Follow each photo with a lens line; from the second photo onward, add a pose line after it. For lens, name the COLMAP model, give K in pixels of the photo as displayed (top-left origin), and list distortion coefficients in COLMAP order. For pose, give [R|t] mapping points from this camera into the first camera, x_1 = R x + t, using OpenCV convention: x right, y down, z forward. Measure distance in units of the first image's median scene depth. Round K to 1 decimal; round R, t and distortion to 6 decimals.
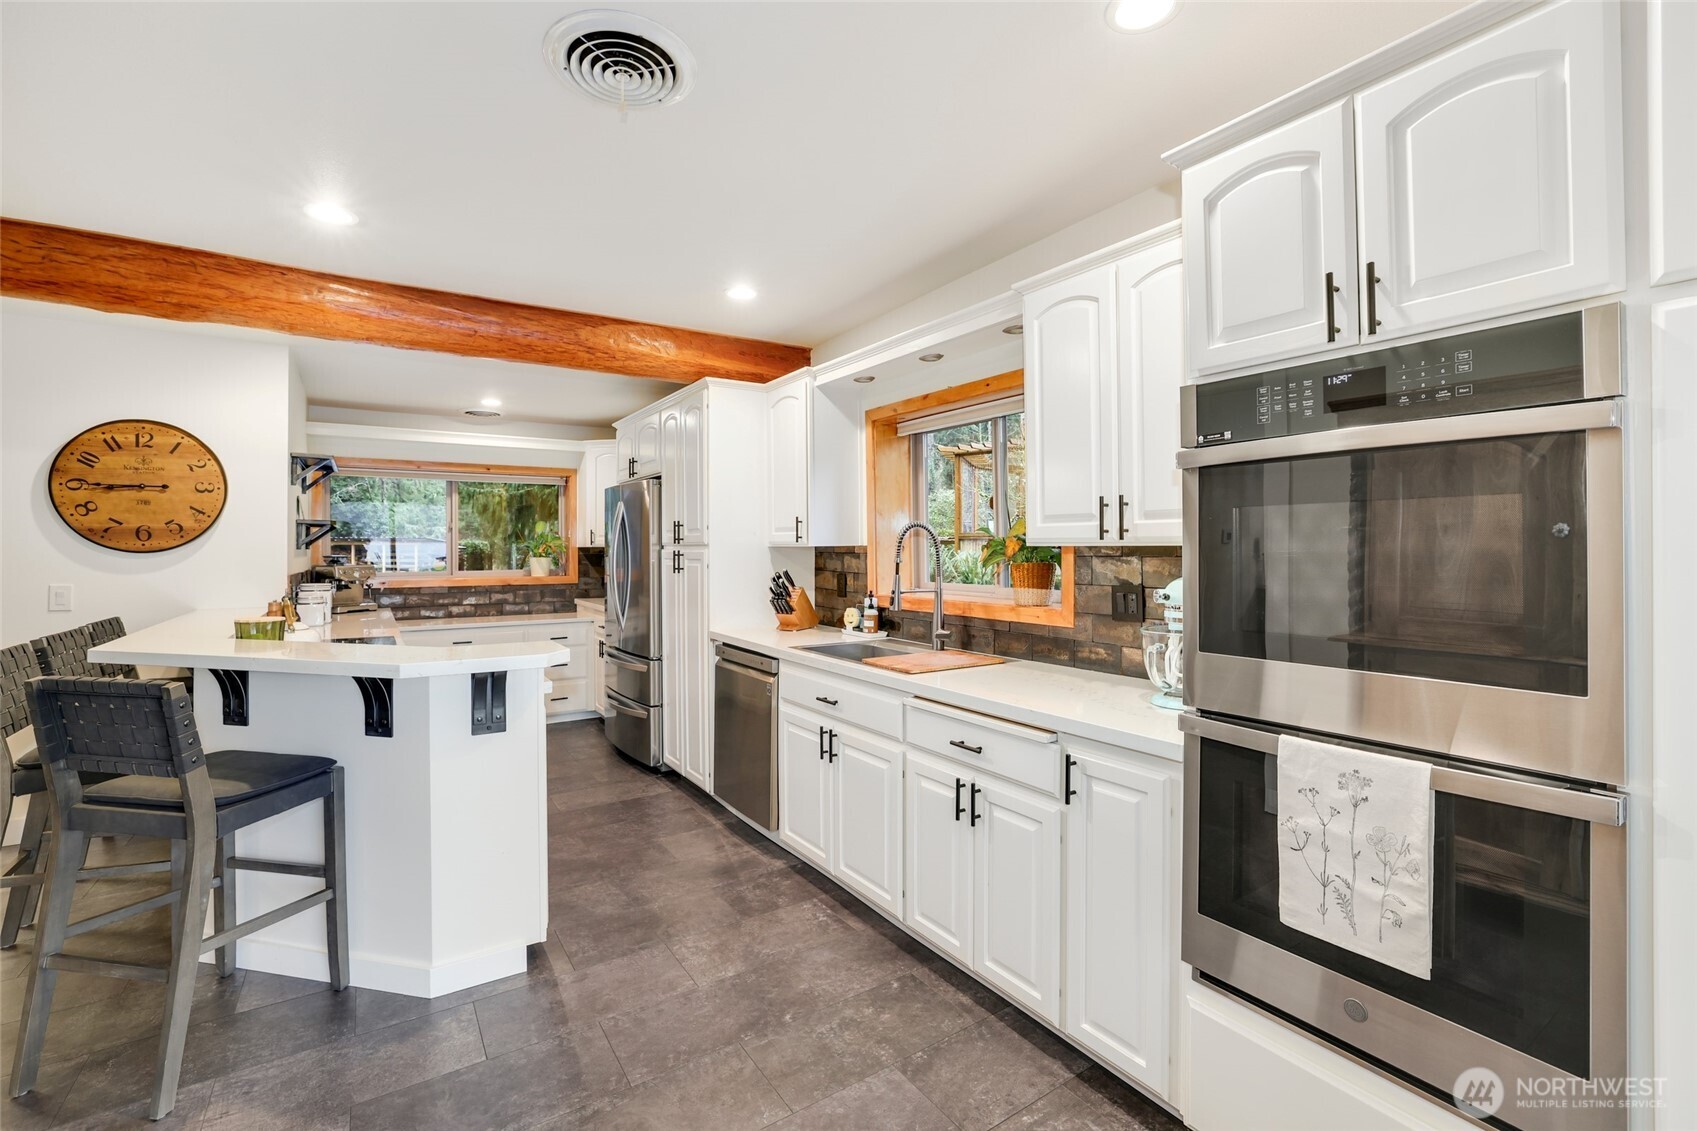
lens RADIAL K [[738.3, 0, 858.5], [0, 738.3, 541.6], [0, 0, 1]] dist [-0.006334, 0.000583]
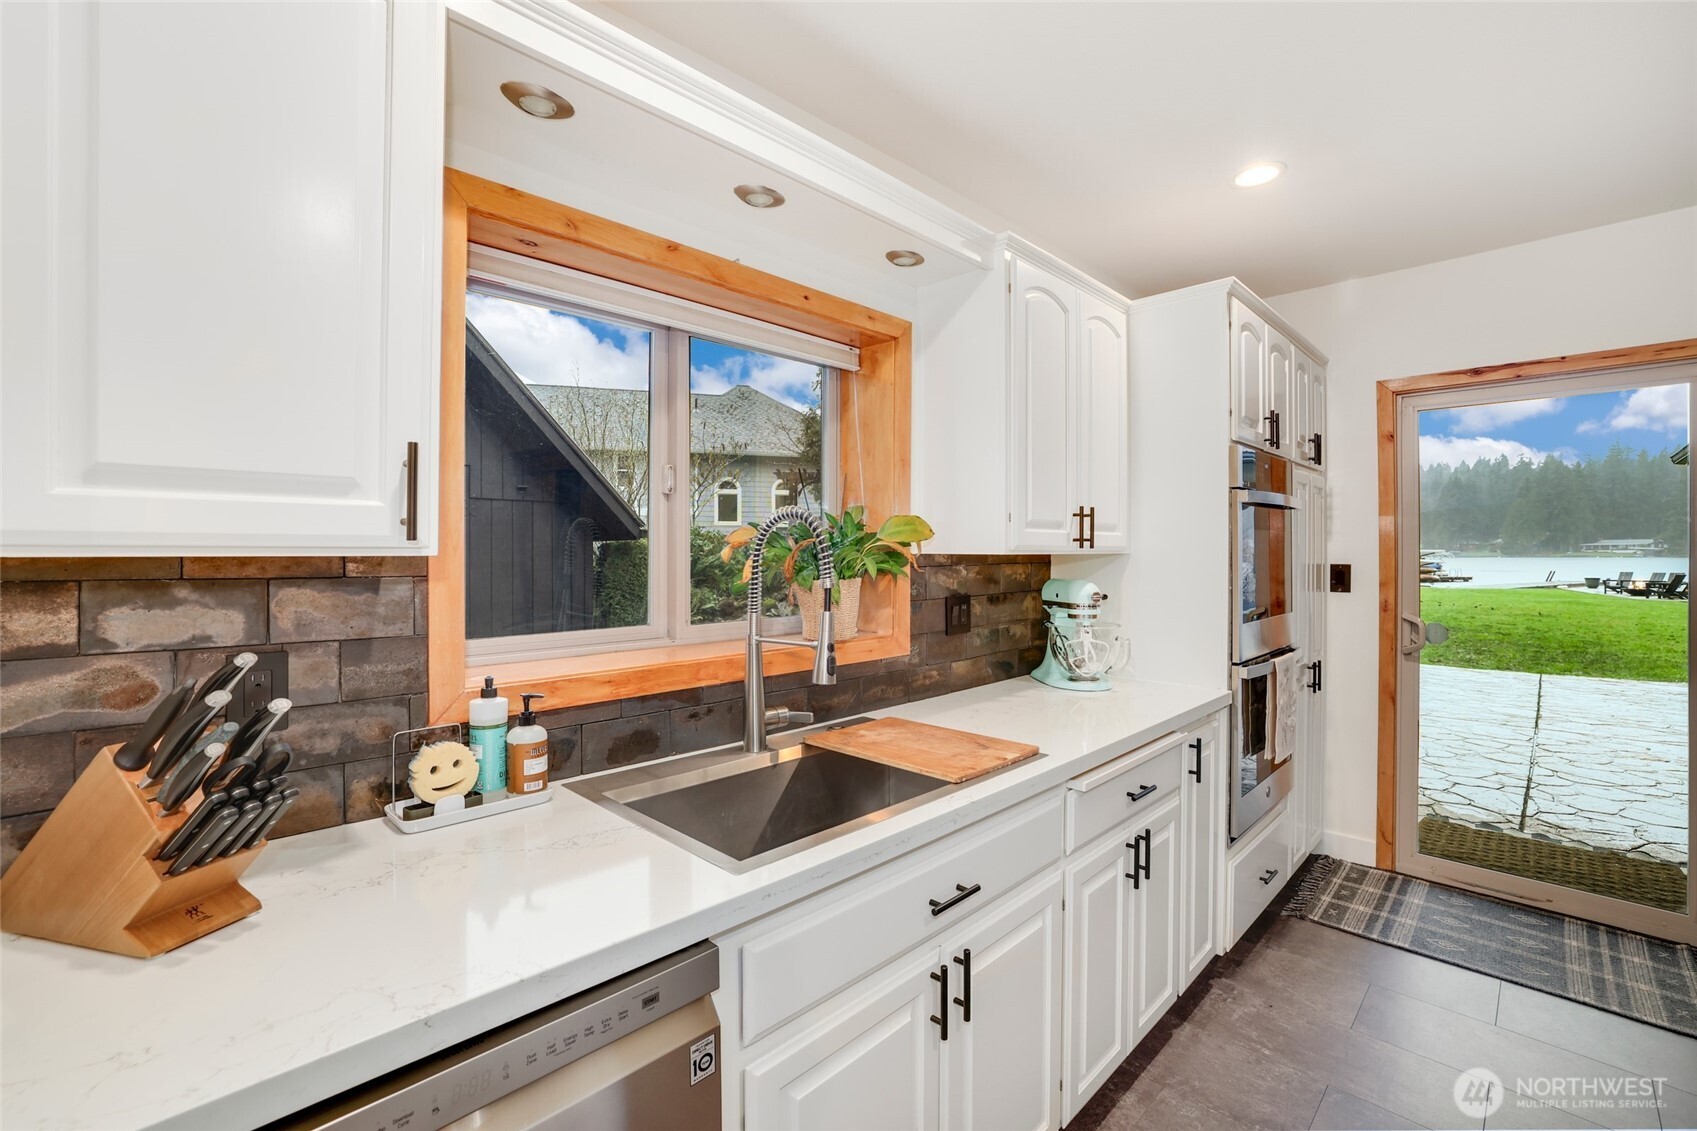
lens RADIAL K [[738.3, 0, 843.1], [0, 738.3, 551.4], [0, 0, 1]] dist [-0.006334, 0.000583]
pose [[-0.182840, 0.005932, 0.983125, -0.365504], [-0.004456, 0.999967, -0.006863, 0.005822], [-0.983133, -0.005636, -0.182807, 0.884922]]
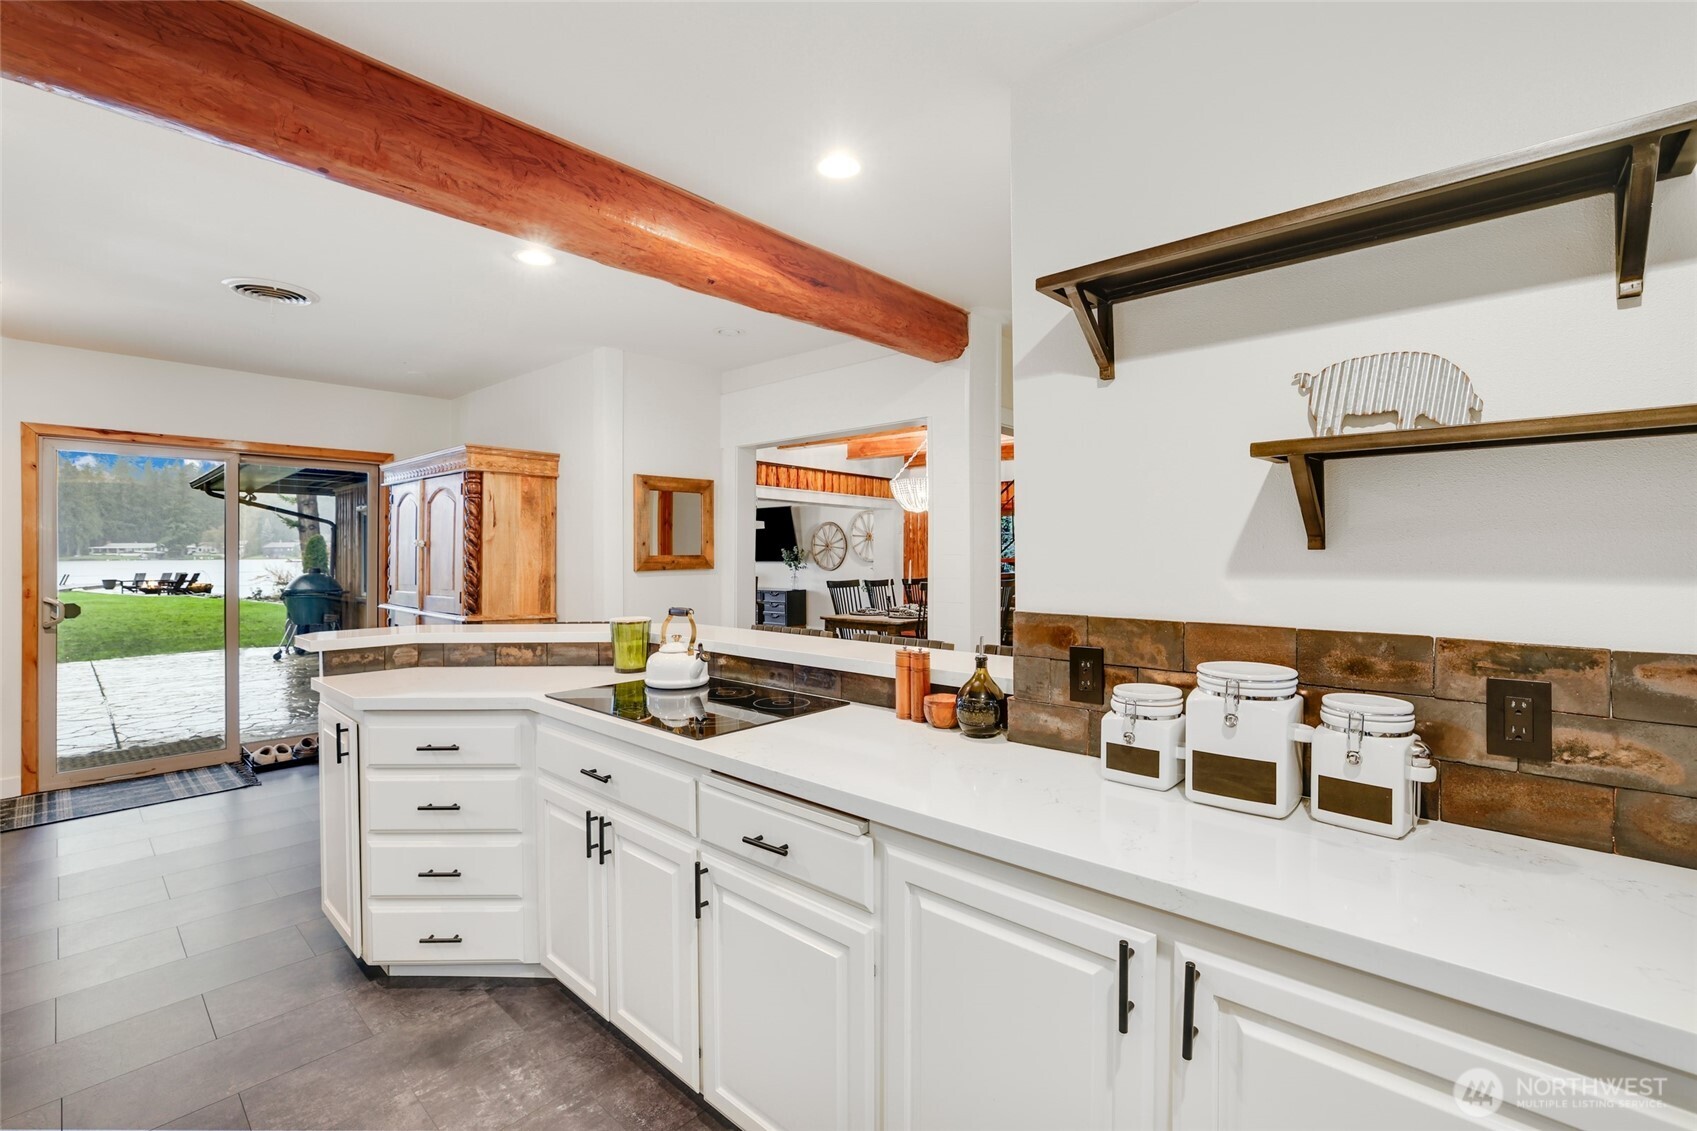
lens RADIAL K [[738.3, 0, 843.4], [0, 738.3, 557.8], [0, 0, 1]] dist [-0.006334, 0.000583]
pose [[-0.979990, 0.009085, -0.198838, -0.459660], [0.008868, 0.999959, 0.001982, 0.008993], [0.198848, 0.000179, -0.980030, 1.081588]]
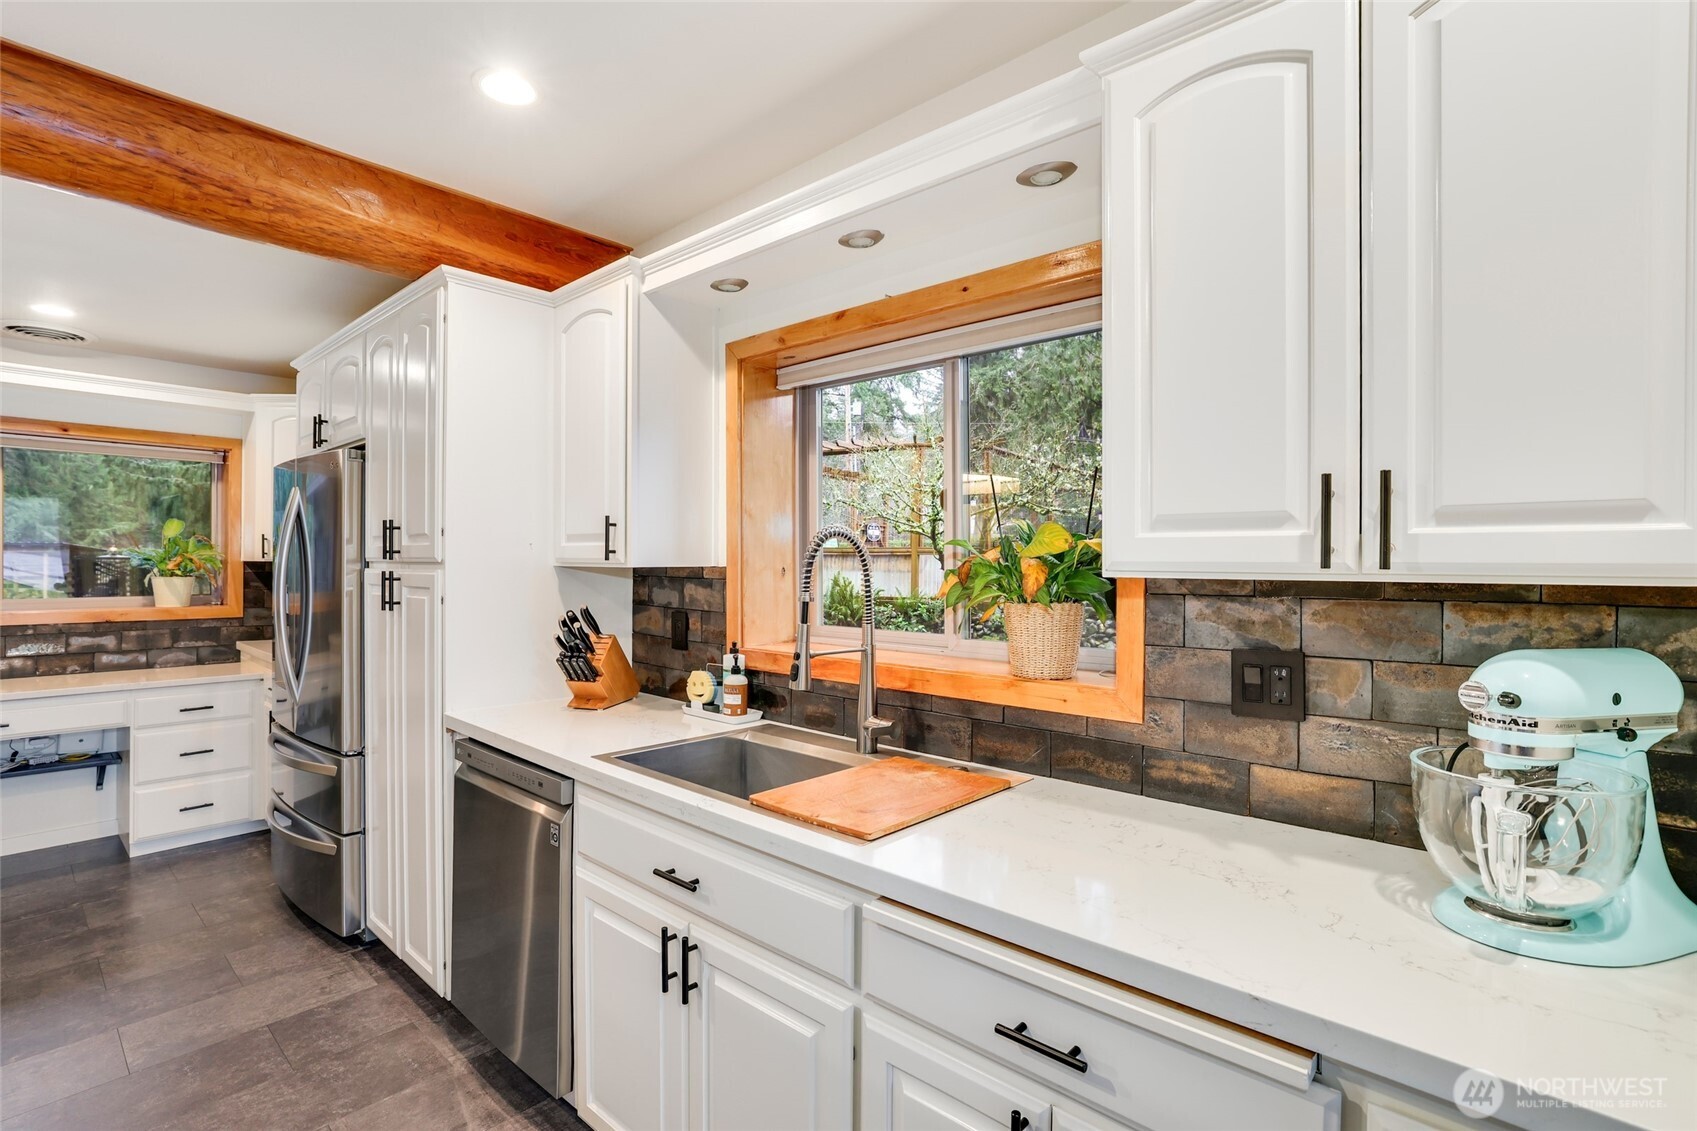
lens RADIAL K [[803.4, 0, 850.6], [0, 803.4, 562.0], [0, 0, 1]] dist [-0.022662, 0.005917]
pose [[0.972515, 0.009064, 0.232662, -0.043316], [-0.011035, 0.999913, 0.007175, -0.004125], [-0.232577, -0.009545, 0.972531, 0.340297]]
